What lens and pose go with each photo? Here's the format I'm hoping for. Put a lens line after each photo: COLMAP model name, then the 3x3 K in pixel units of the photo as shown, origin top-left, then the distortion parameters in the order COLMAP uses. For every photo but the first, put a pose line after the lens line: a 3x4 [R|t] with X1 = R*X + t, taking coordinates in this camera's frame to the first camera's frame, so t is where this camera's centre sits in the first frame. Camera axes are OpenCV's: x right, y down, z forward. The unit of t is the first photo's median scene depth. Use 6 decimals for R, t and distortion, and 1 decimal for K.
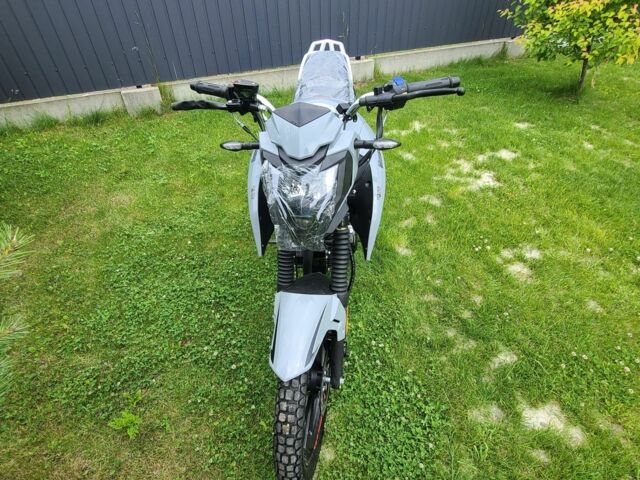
lens RADIAL K [[353.8, 0, 320.0], [0, 353.8, 240.0], [0, 0, 1]] dist [-0.000792, -0.000779]
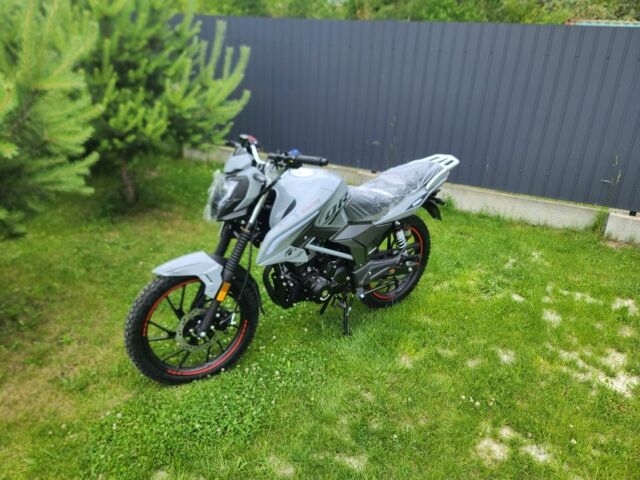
lens RADIAL K [[479.7, 0, 312.2], [0, 479.7, 242.8], [0, 0, 1]] dist [0.042616, -0.001174]
pose [[0.642054, 0.330040, -0.691983, 0.870712], [-0.545422, 0.830945, -0.109750, 0.043065], [0.538778, 0.447888, 0.713523, -0.156145]]
